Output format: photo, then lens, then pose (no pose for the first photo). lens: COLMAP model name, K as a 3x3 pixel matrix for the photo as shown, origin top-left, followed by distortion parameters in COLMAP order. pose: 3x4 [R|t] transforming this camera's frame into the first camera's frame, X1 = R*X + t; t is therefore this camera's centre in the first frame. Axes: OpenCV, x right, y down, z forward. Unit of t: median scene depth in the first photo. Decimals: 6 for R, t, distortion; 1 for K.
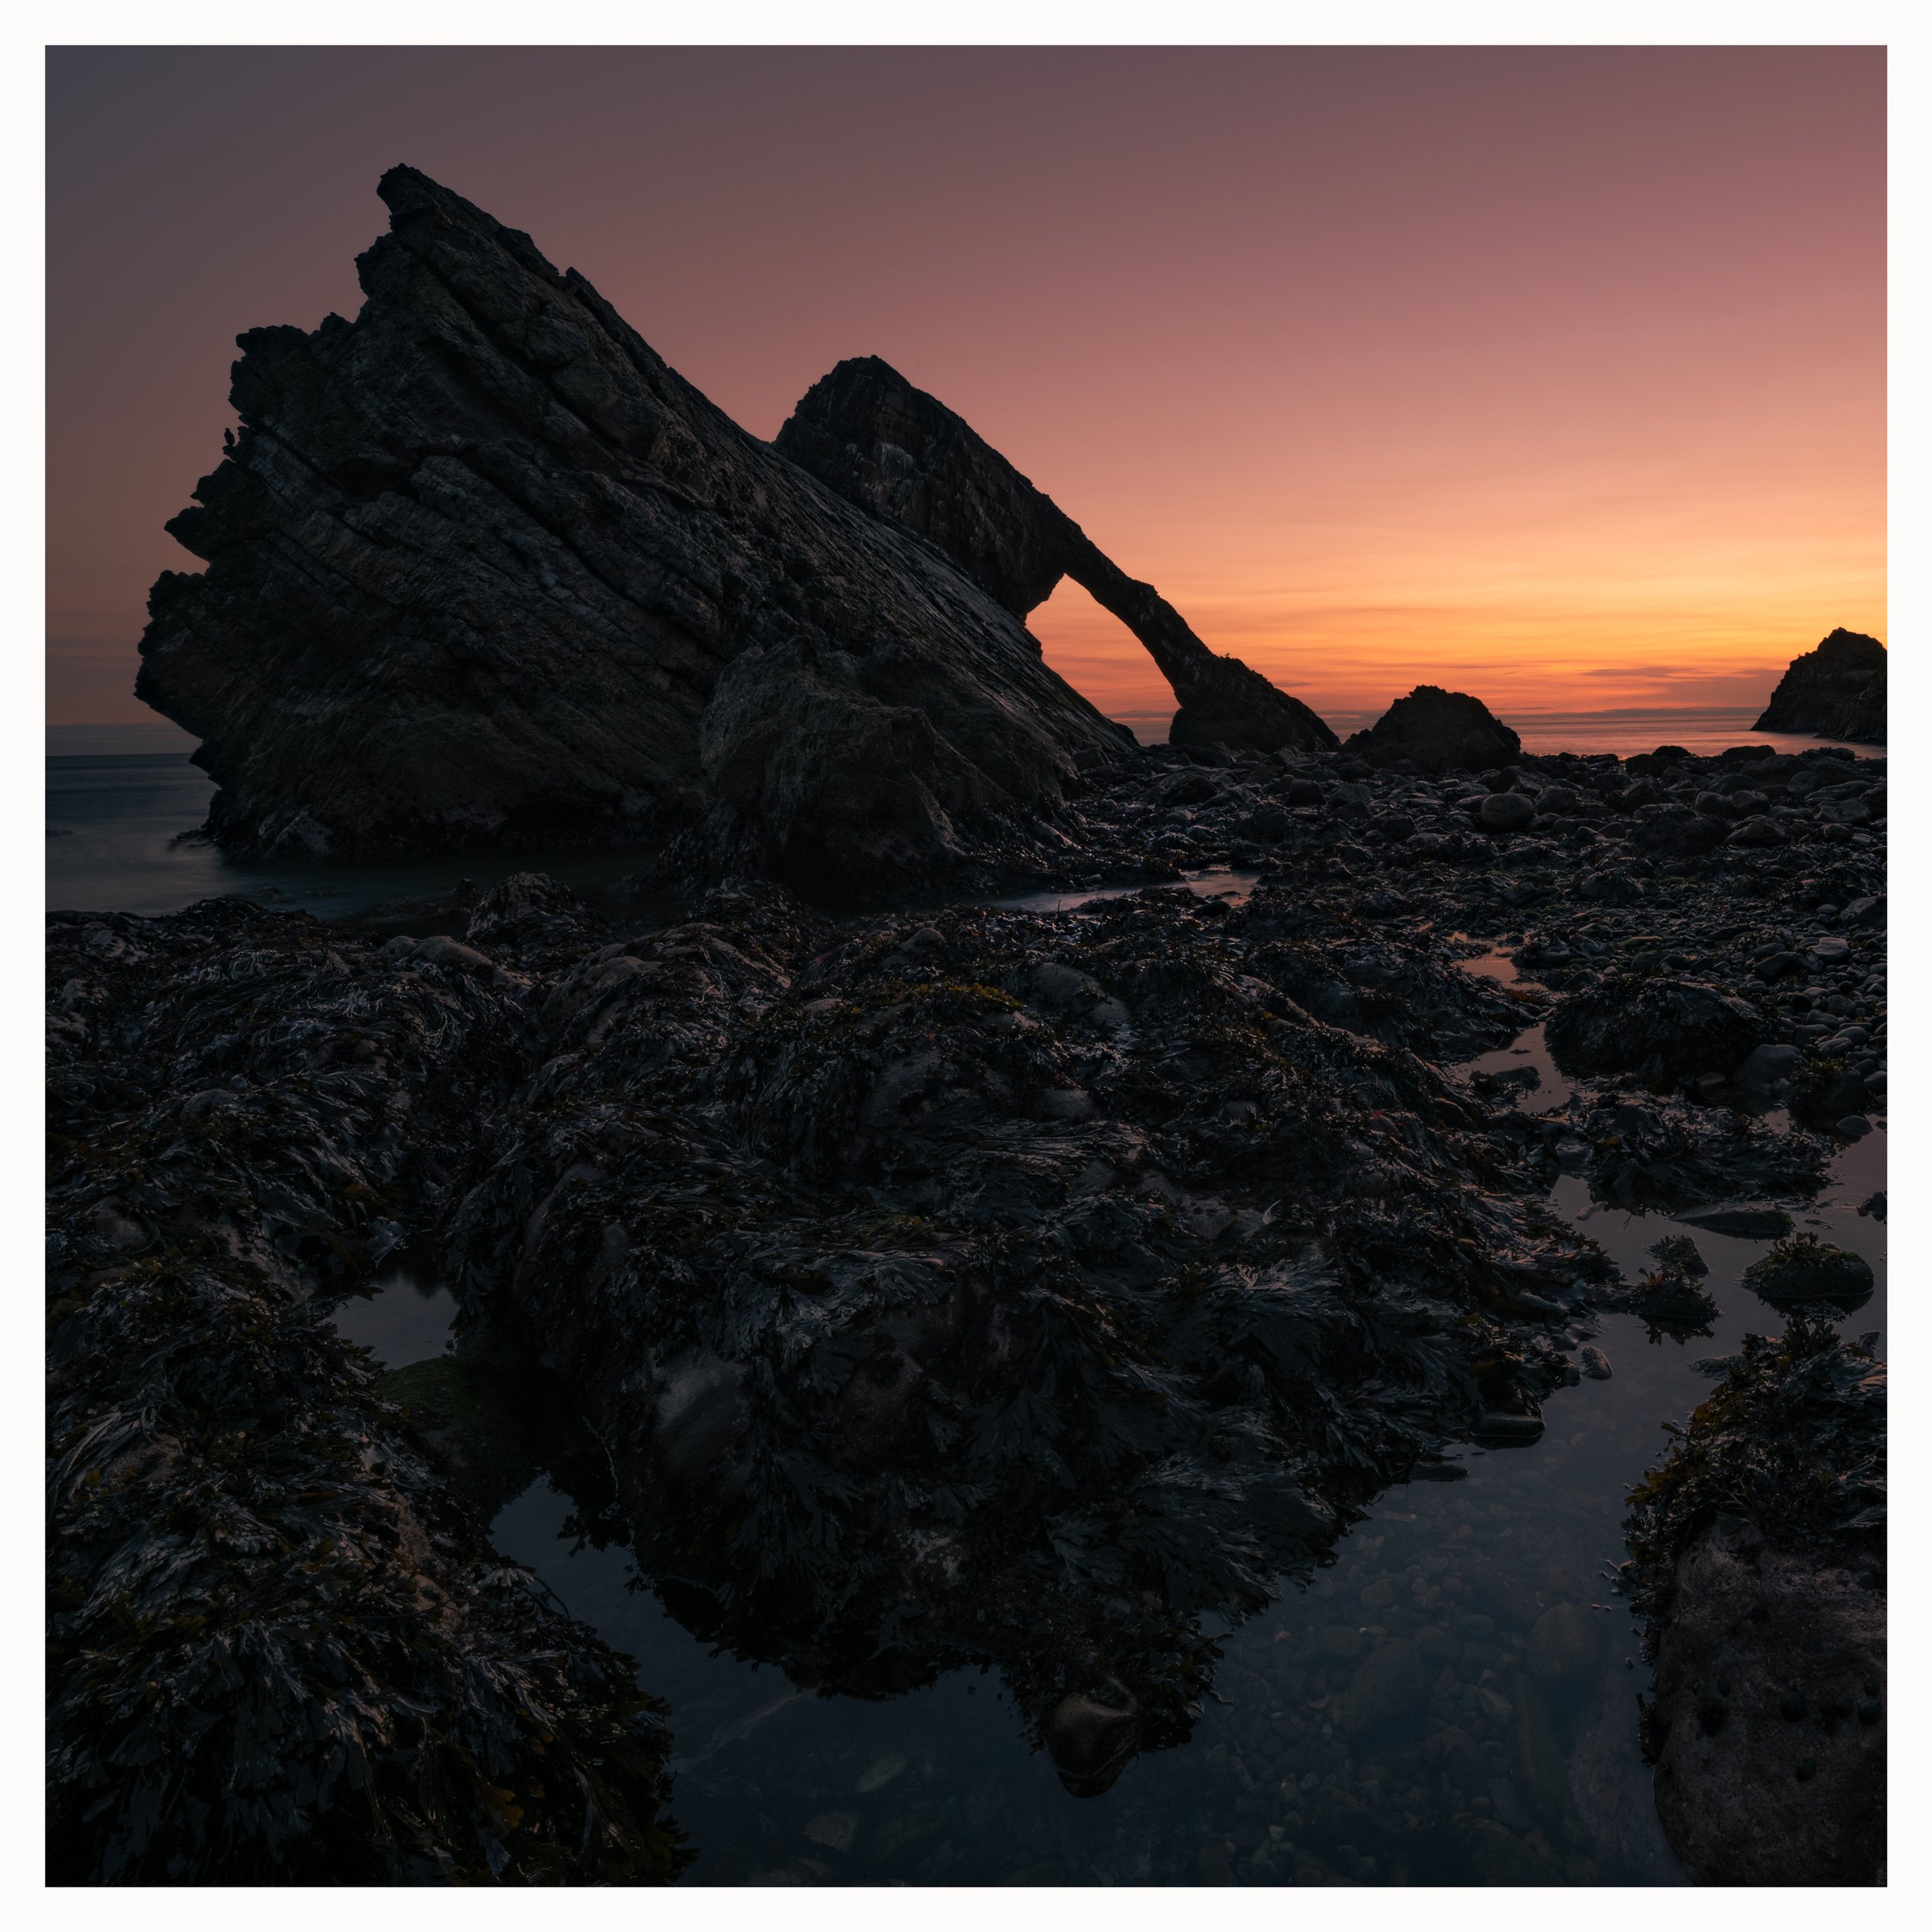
lens RADIAL K [[1245.0, 0, 1361.5], [0, 1245.0, 844.5], [0, 0, 1]] dist [-0.002427, 0.002161]
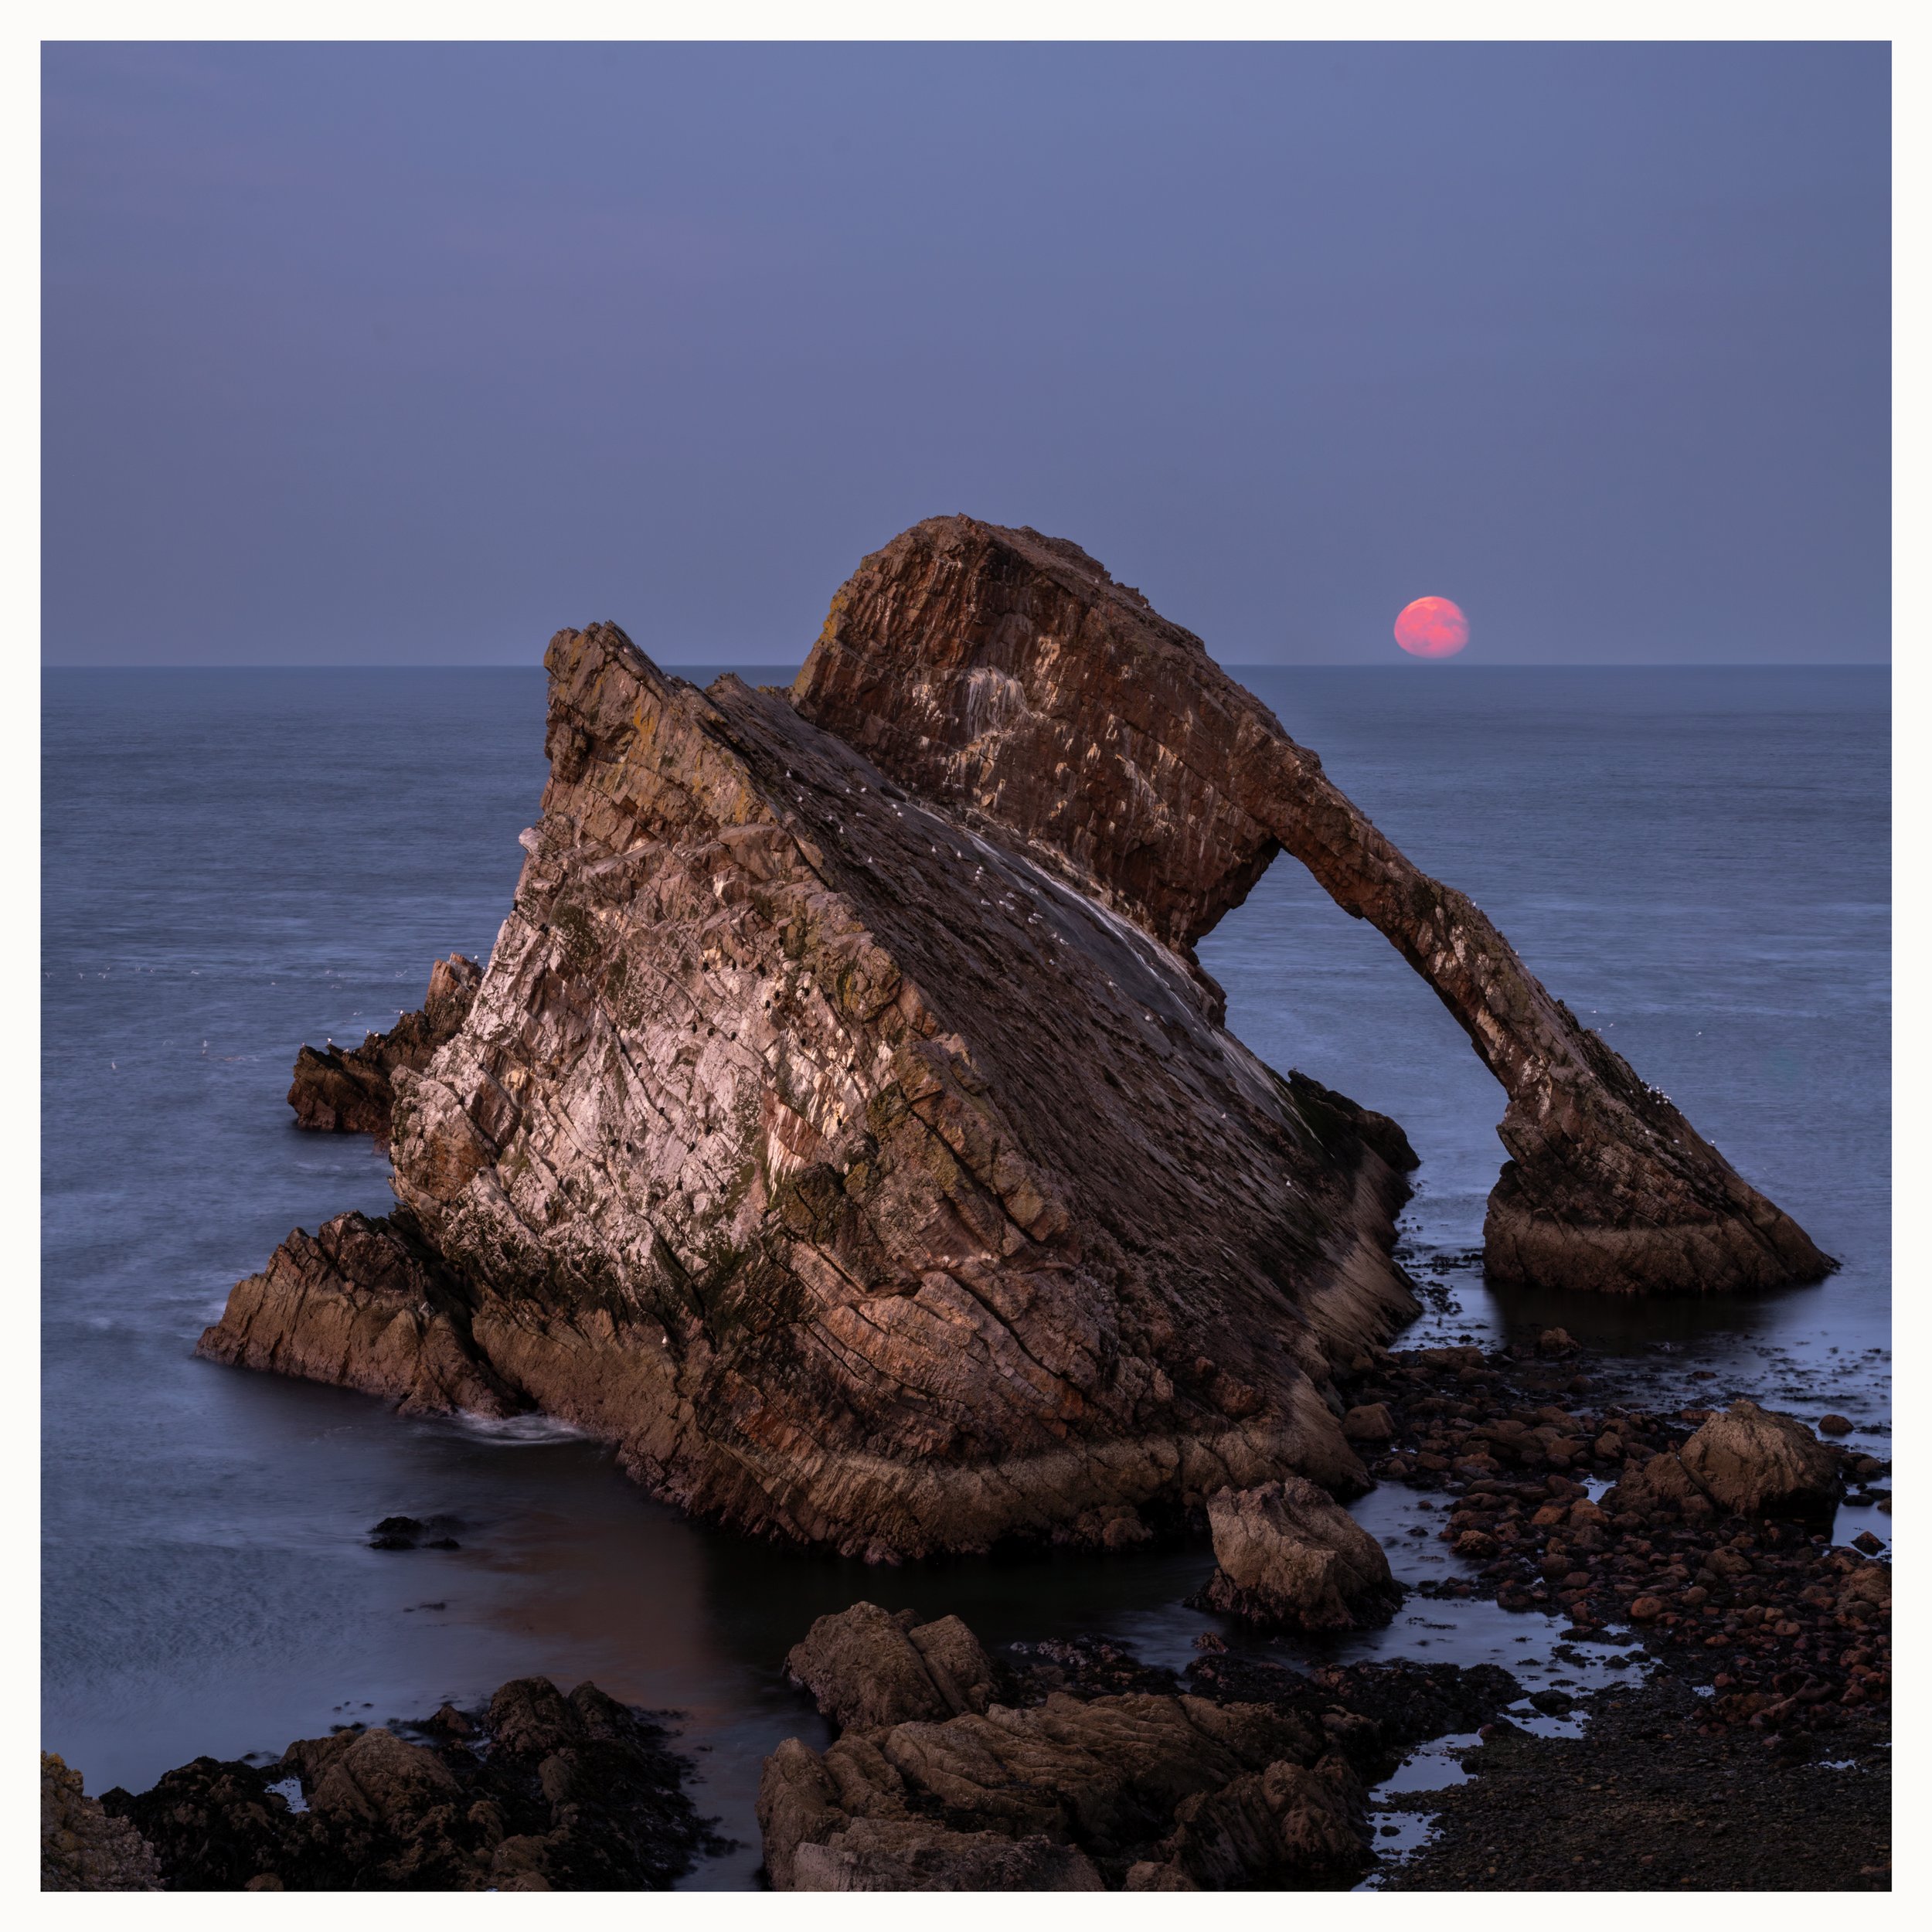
lens RADIAL K [[5549.7, 0, 972.4], [0, 5549.7, 816.1], [0, 0, 1]] dist [0.007303, -0.491549]
pose [[0.968074, 0.027219, -0.249184, 0.720968], [-0.043659, 0.997202, -0.060686, -0.403687], [0.246835, 0.069628, 0.966553, -4.440171]]
